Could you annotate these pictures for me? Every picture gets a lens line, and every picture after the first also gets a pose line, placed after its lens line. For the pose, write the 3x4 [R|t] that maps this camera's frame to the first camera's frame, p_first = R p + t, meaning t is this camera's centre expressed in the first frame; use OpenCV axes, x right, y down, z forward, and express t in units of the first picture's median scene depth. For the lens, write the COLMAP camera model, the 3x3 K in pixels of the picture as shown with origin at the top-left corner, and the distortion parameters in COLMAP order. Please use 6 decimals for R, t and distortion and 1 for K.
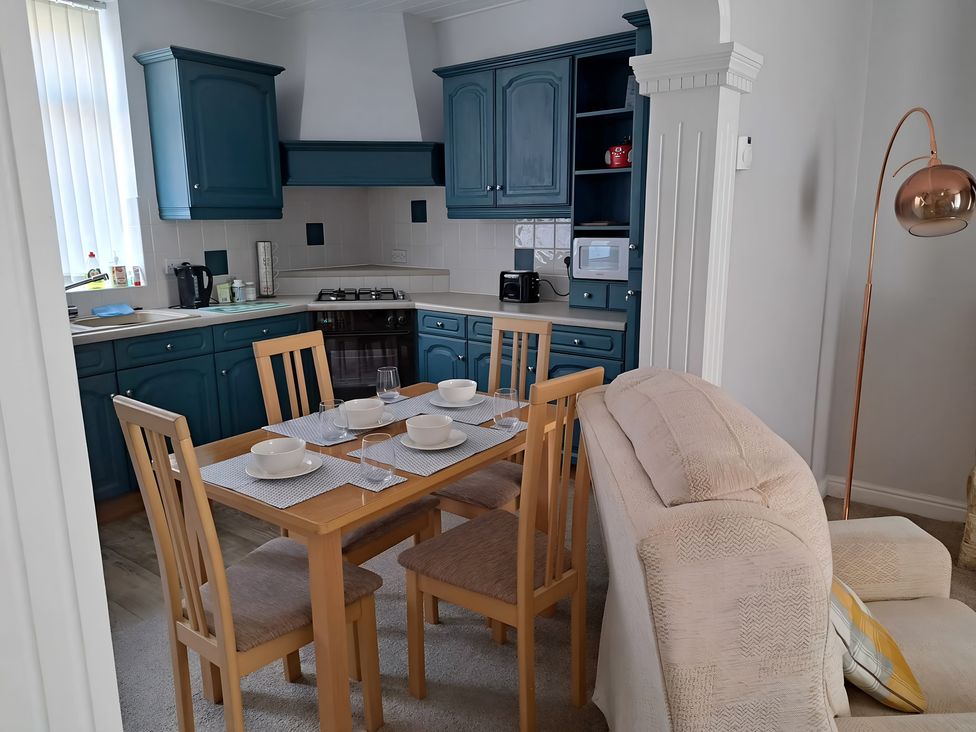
lens RADIAL K [[679.7, 0, 490.6], [0, 679.7, 374.4], [0, 0, 1]] dist [-0.000102, -0.003334]
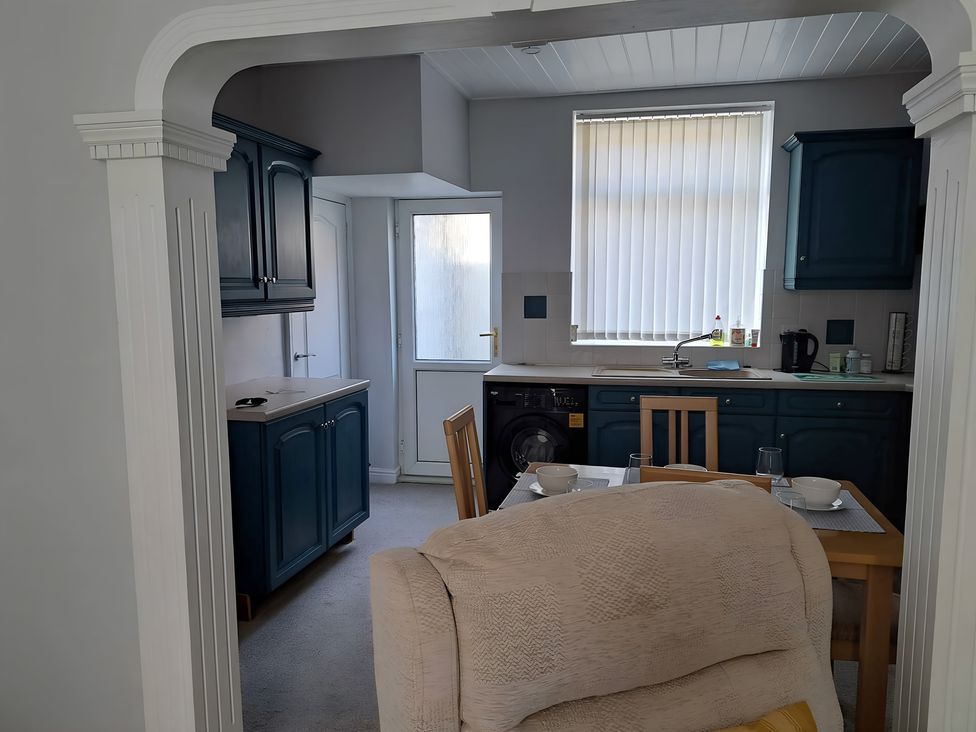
lens RADIAL K [[679.7, 0, 490.6], [0, 679.7, 374.4], [0, 0, 1]] dist [-0.000102, -0.003334]
pose [[0.415981, 0.121688, -0.901195, 0.189007], [-0.204911, 0.978063, 0.037483, -0.023534], [0.885986, 0.169072, 0.431791, 0.084438]]
